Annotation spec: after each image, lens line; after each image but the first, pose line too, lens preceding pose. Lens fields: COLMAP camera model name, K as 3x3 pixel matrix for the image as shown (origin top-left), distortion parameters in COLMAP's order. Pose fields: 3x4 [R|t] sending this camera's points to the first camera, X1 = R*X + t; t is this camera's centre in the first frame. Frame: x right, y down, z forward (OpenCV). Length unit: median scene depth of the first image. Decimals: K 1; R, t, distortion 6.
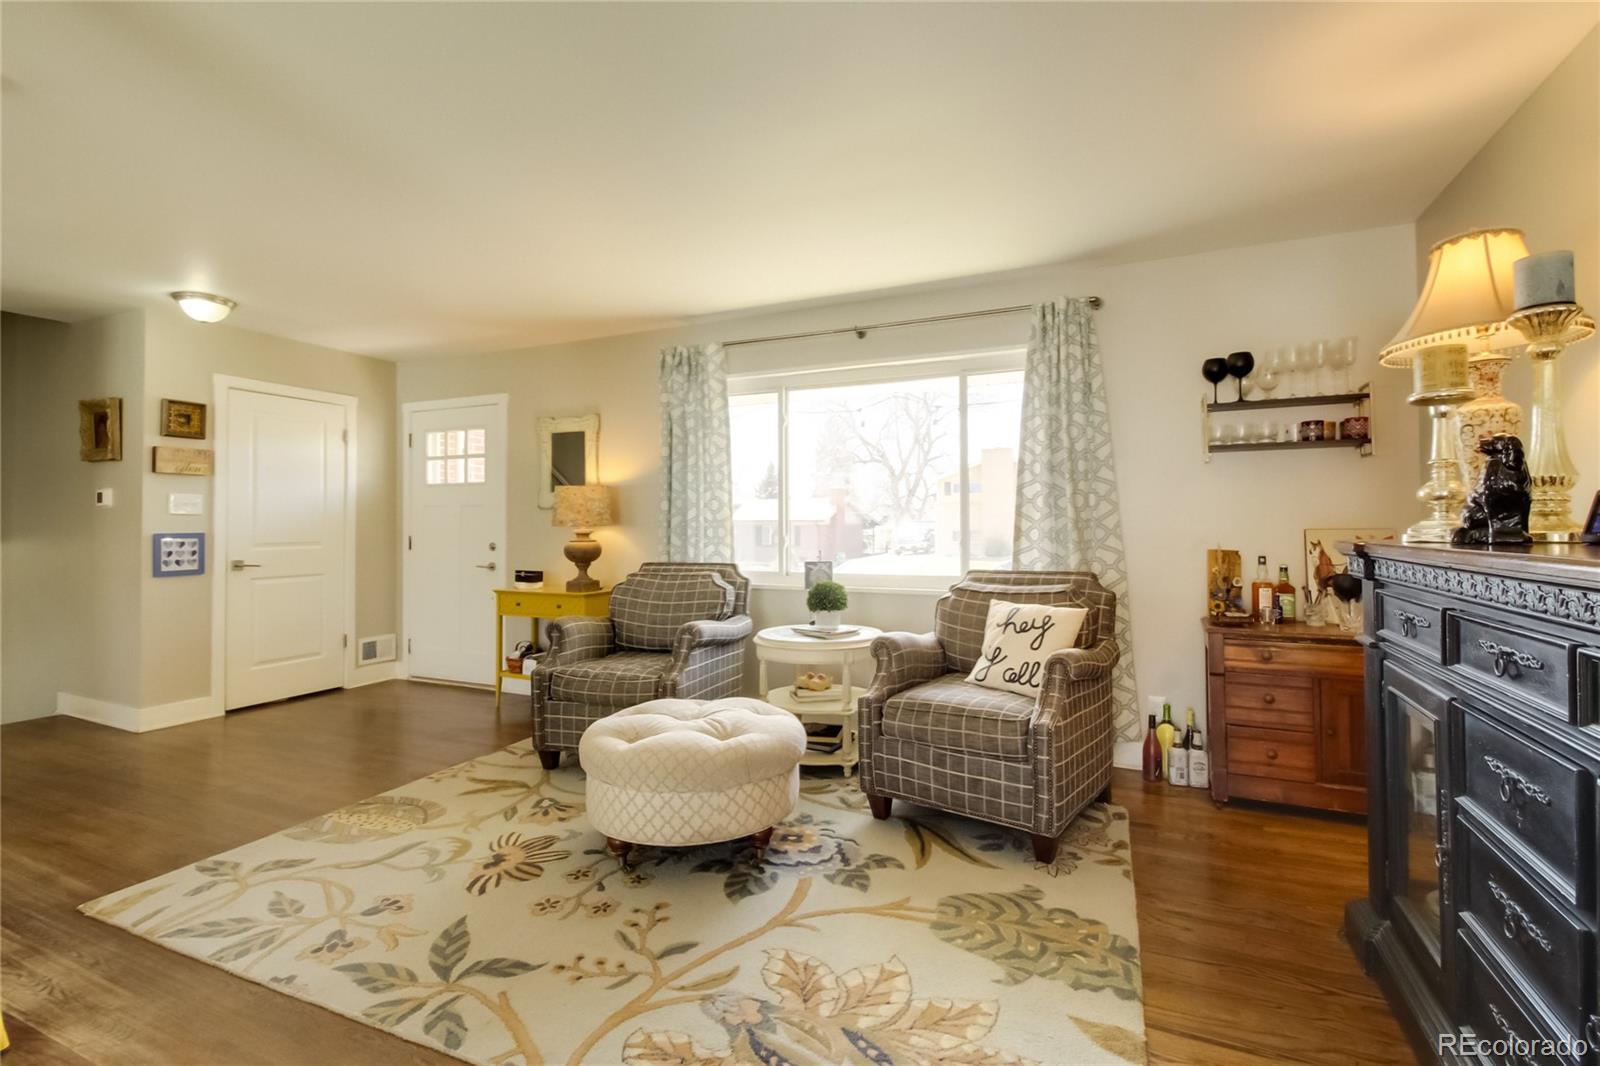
lens RADIAL K [[735.9, 0, 796.5], [0, 735.9, 512.4], [0, 0, 1]] dist [0.014105, -0.011487]
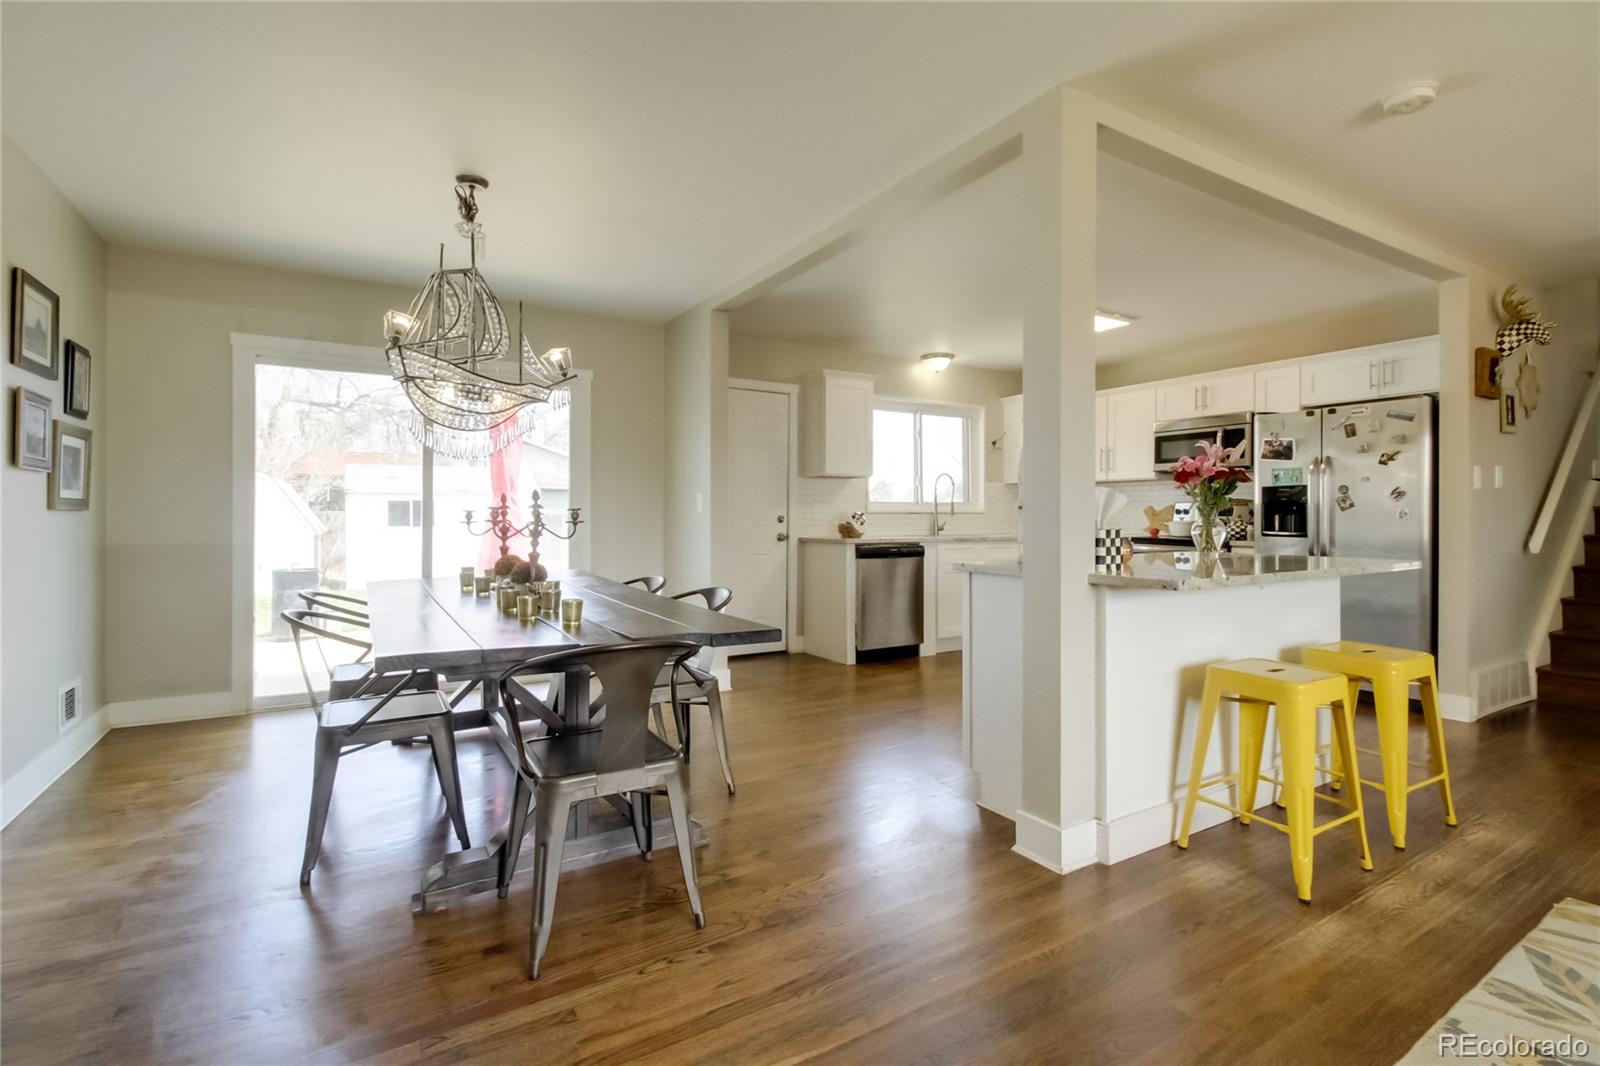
lens RADIAL K [[735.9, 0, 794.6], [0, 735.9, 514.0], [0, 0, 1]] dist [0.014105, -0.011487]
pose [[-0.567858, 0.005584, -0.823107, 0.207881], [0.013144, 0.999911, -0.002284, 0.024897], [0.823021, -0.012116, -0.567881, 0.446254]]
